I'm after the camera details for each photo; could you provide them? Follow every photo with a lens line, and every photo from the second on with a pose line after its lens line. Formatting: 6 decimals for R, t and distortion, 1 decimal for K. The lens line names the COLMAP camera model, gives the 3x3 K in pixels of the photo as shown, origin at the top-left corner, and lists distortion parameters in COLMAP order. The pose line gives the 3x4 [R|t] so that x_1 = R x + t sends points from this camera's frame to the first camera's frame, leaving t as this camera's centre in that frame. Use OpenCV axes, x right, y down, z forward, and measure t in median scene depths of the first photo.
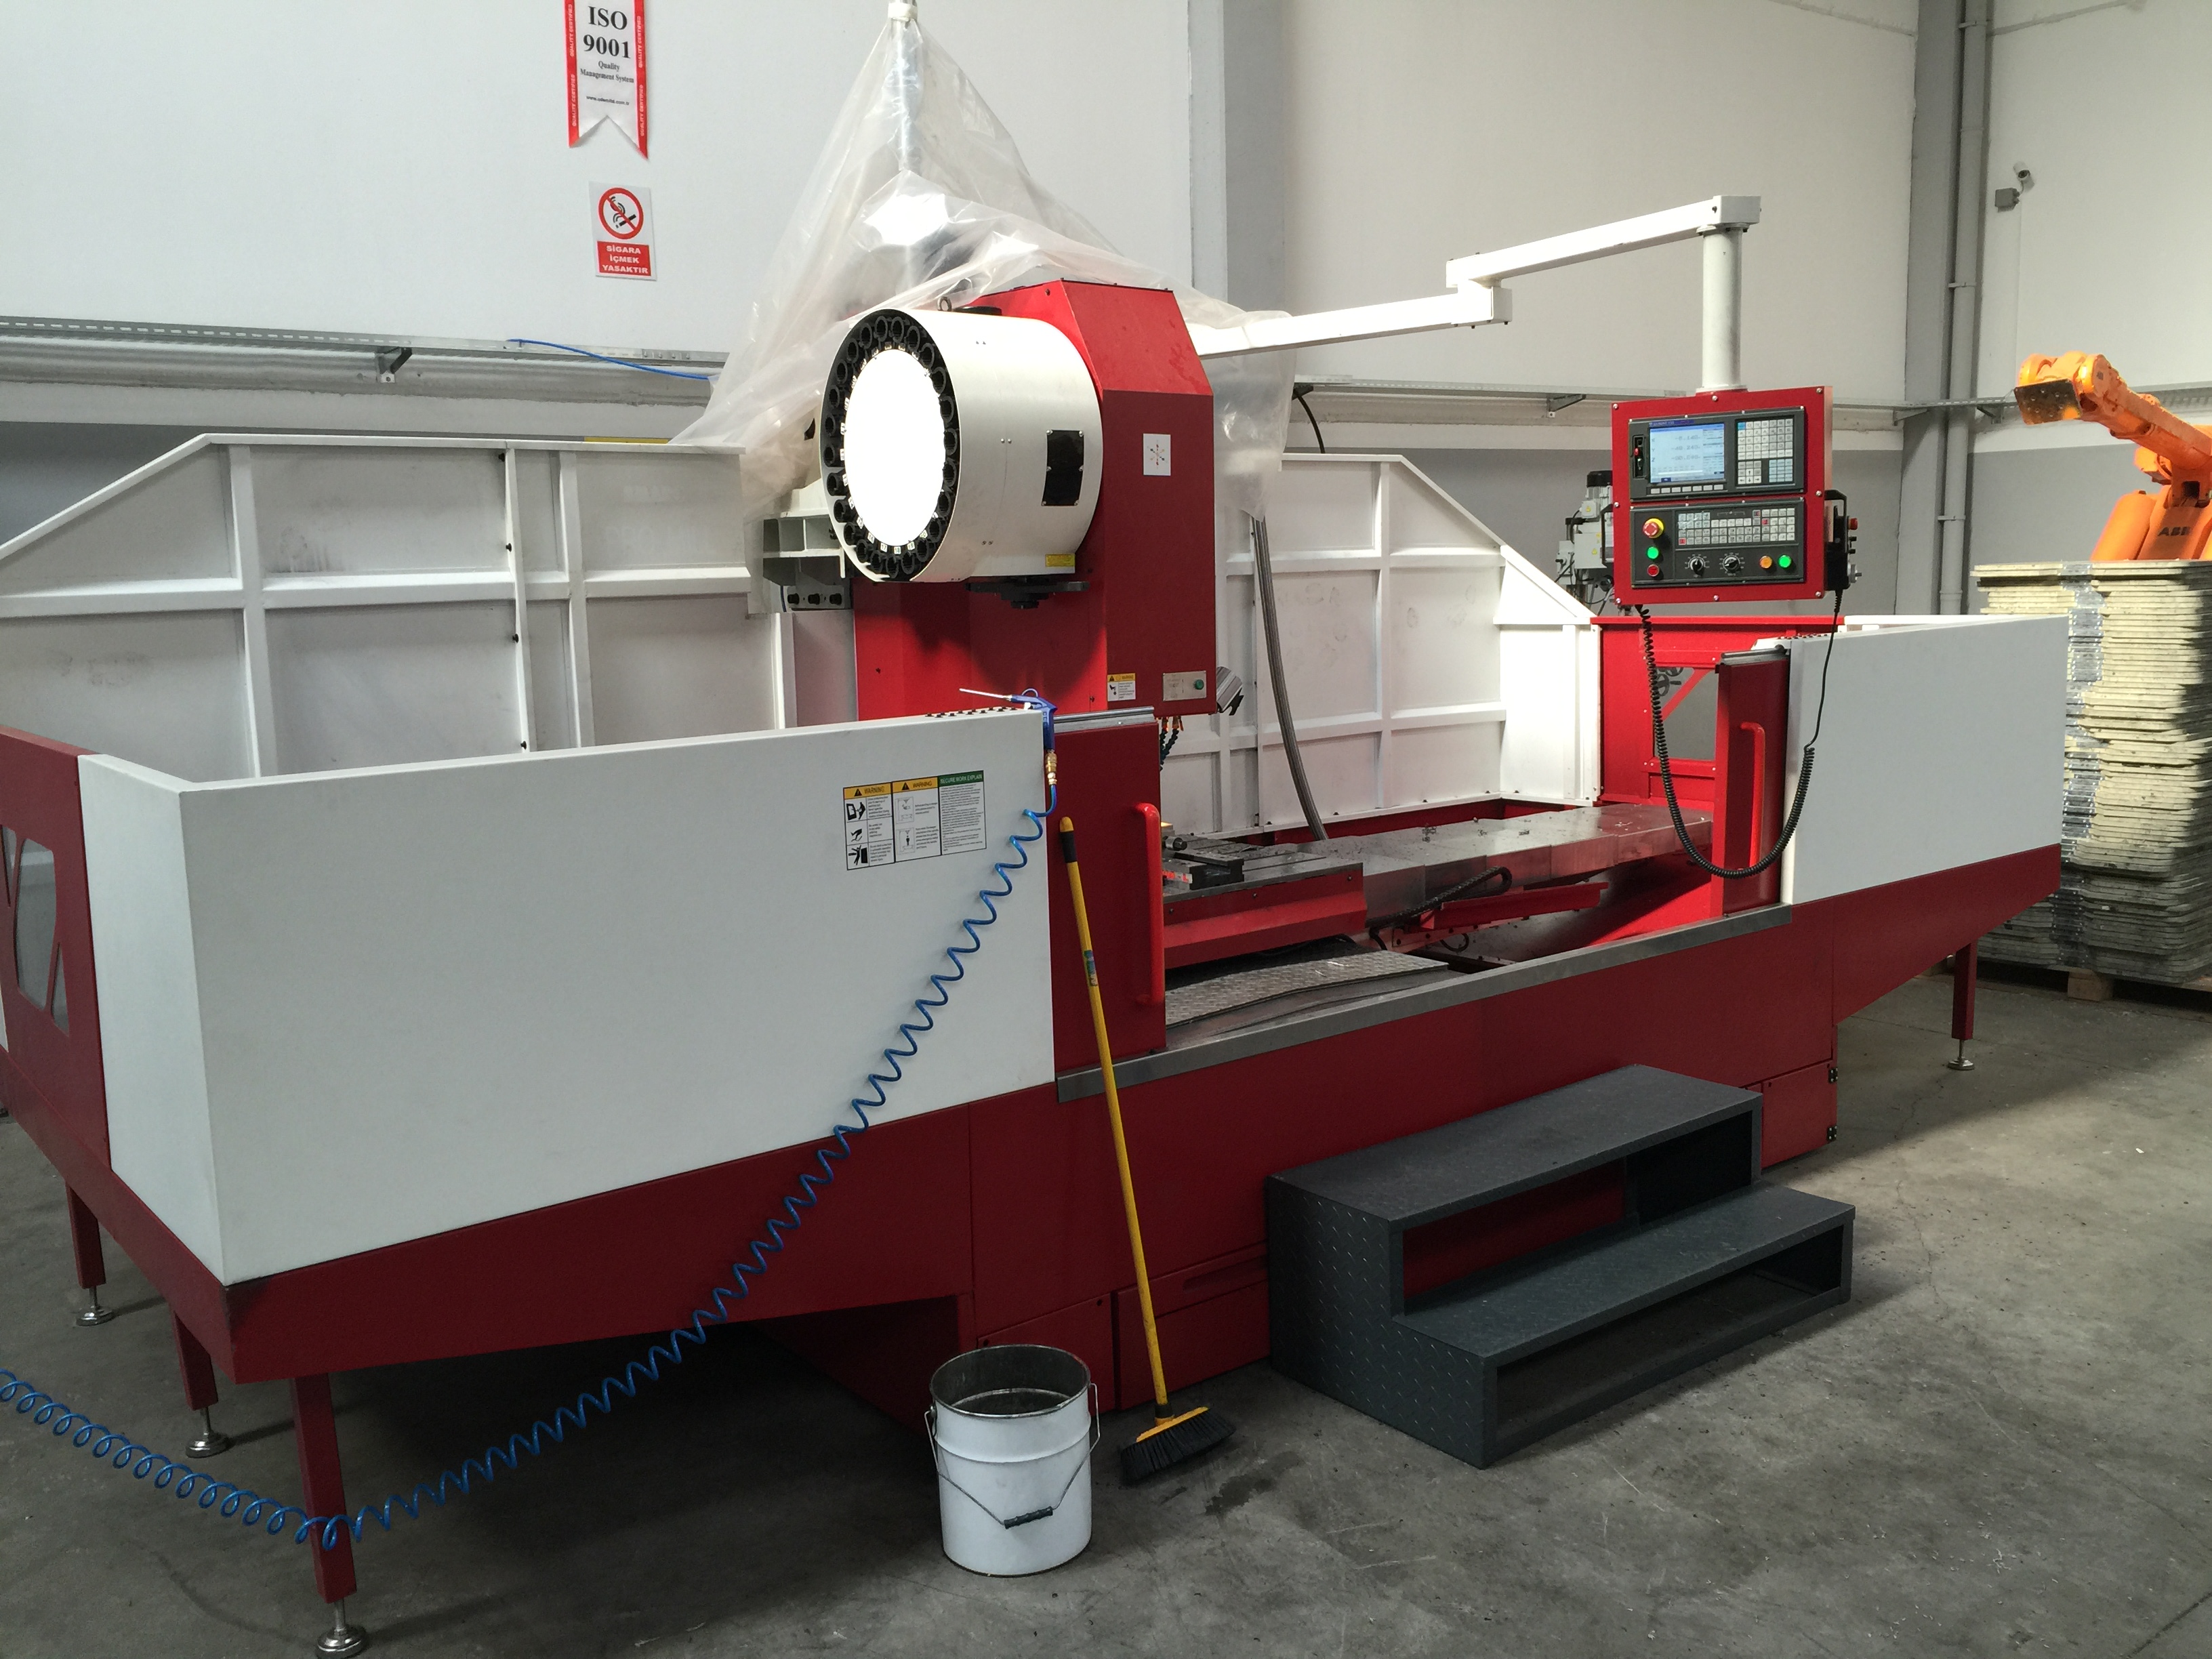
lens RADIAL K [[1898.9, 0, 1117.4], [0, 1898.9, 824.0], [0, 0, 1]] dist [0.071161, -0.088309]
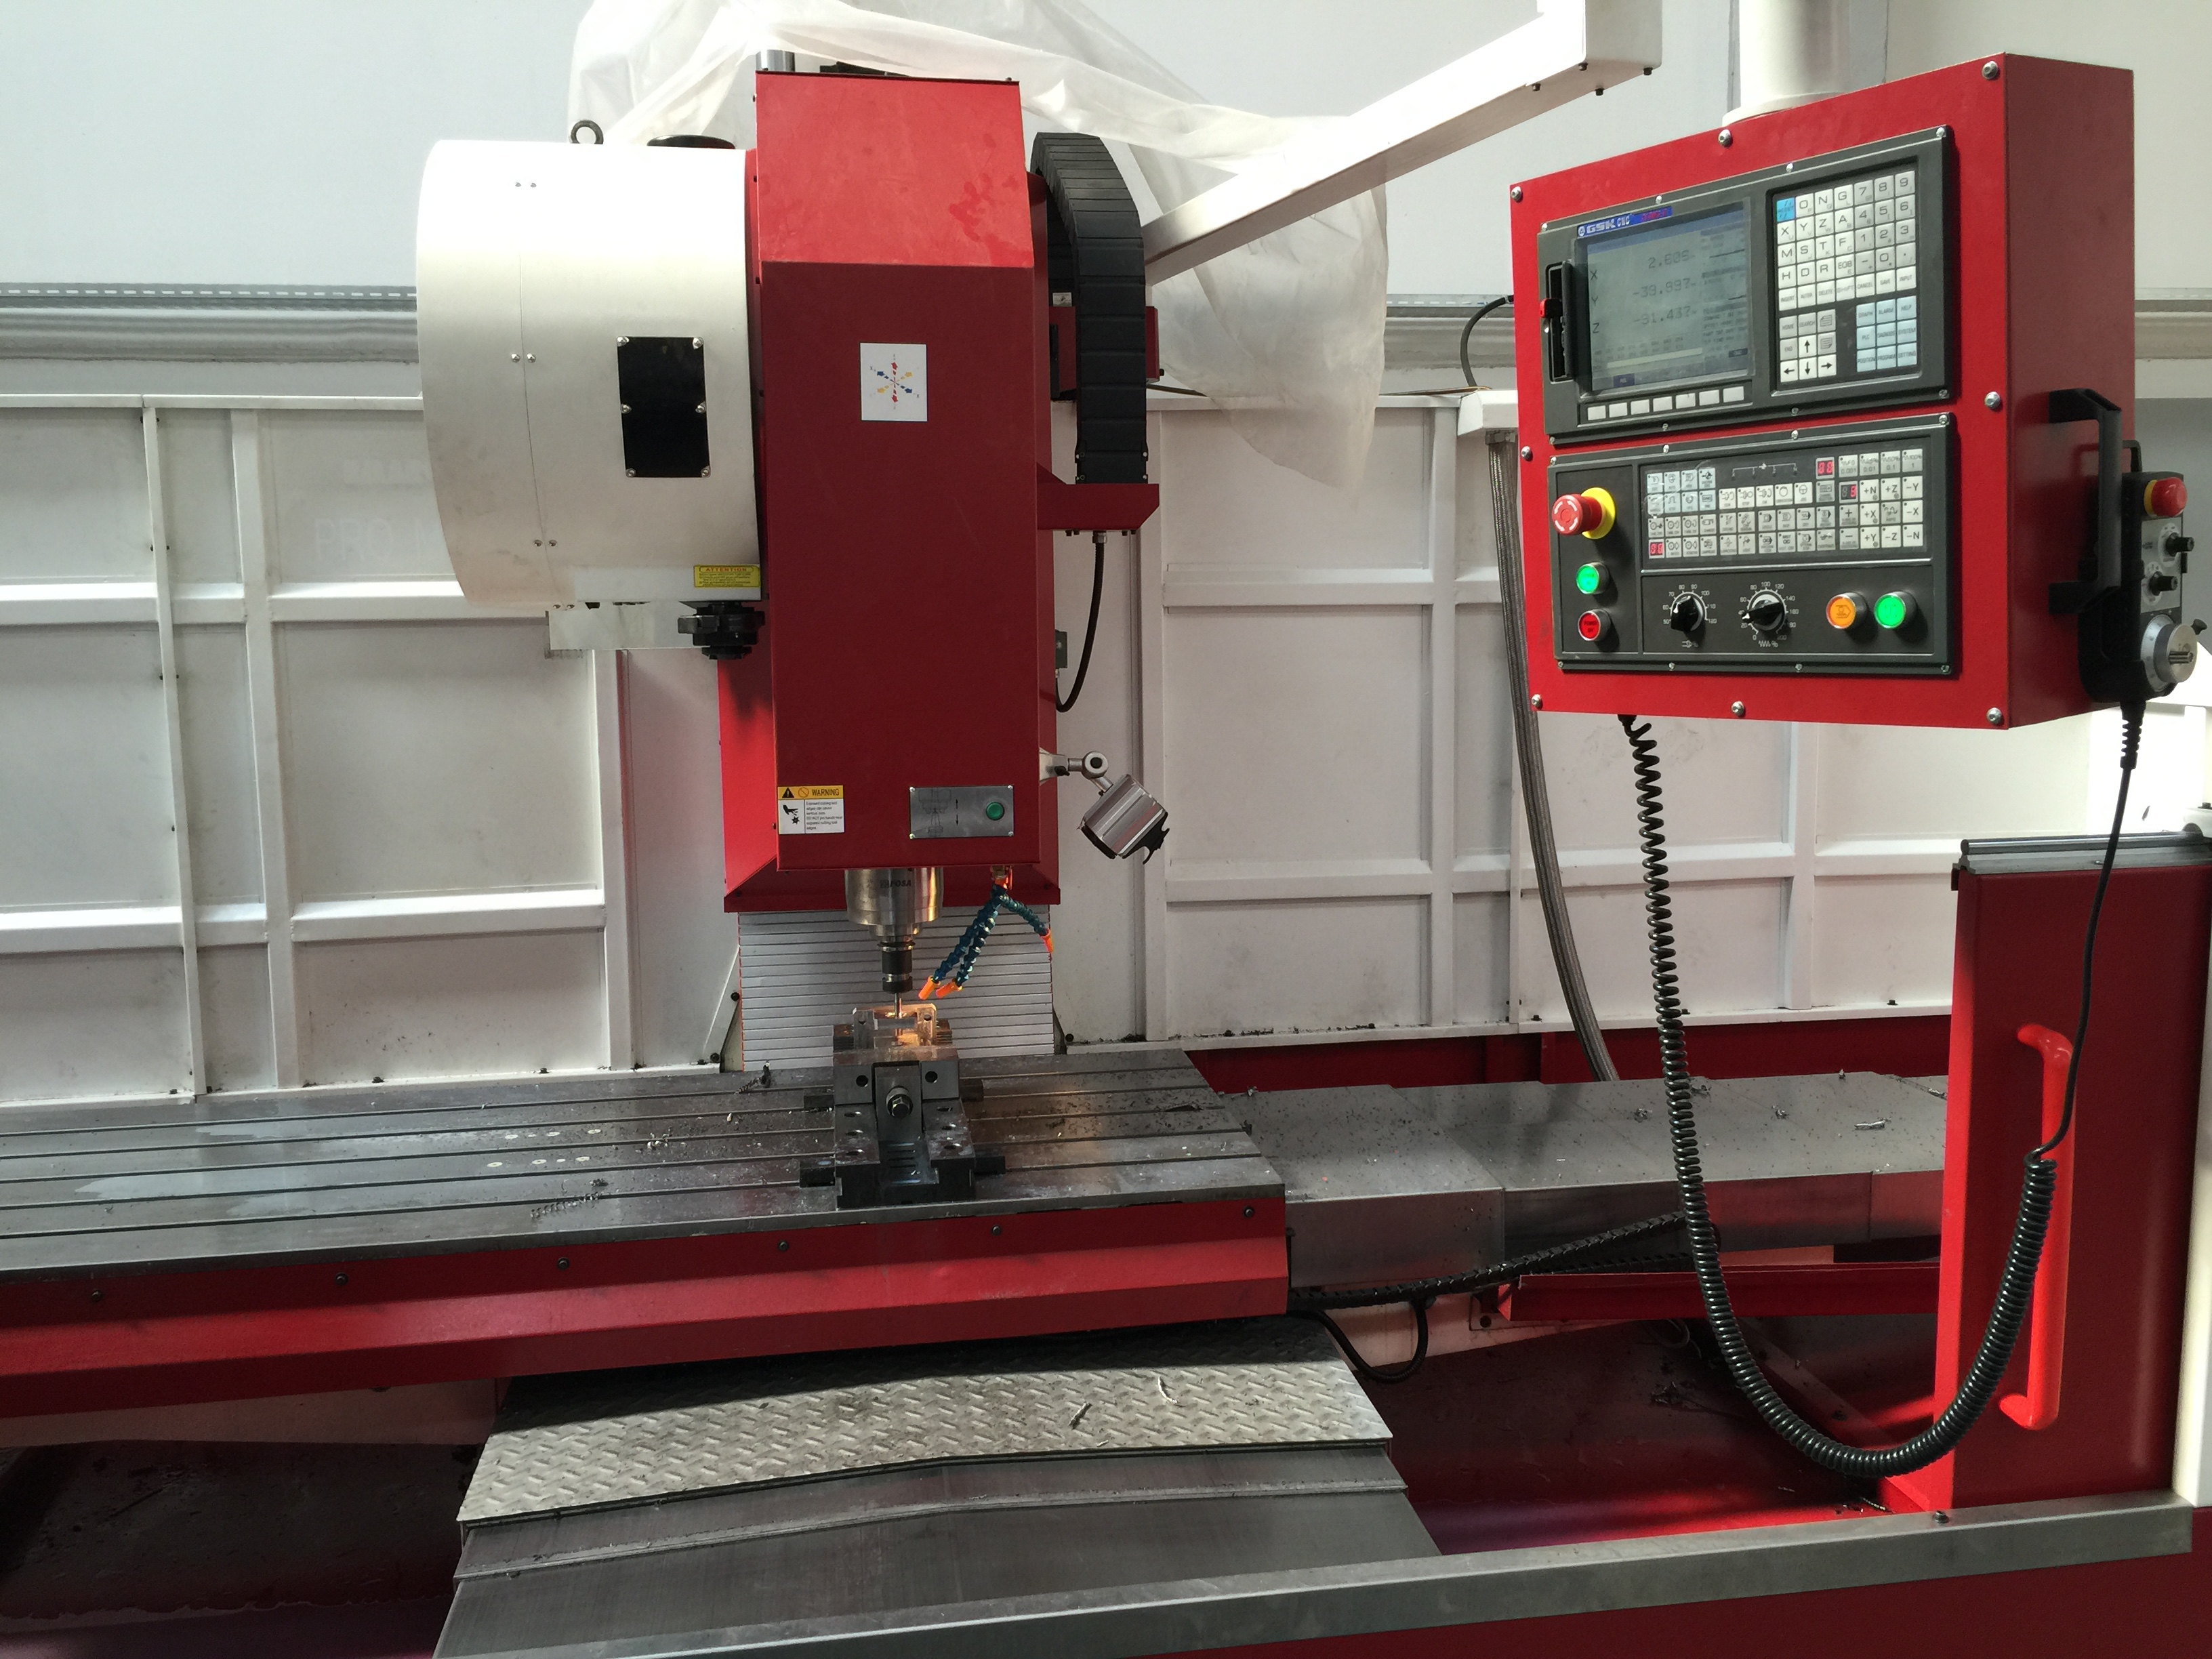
lens RADIAL K [[1898.9, 0, 1106.8], [0, 1898.9, 819.1], [0, 0, 1]] dist [0.071161, -0.088309]
pose [[0.869335, 0.074086, -0.488639, 0.354258], [-0.077207, 0.996920, 0.013791, -0.085614], [0.488155, 0.025737, 0.872377, 0.579930]]
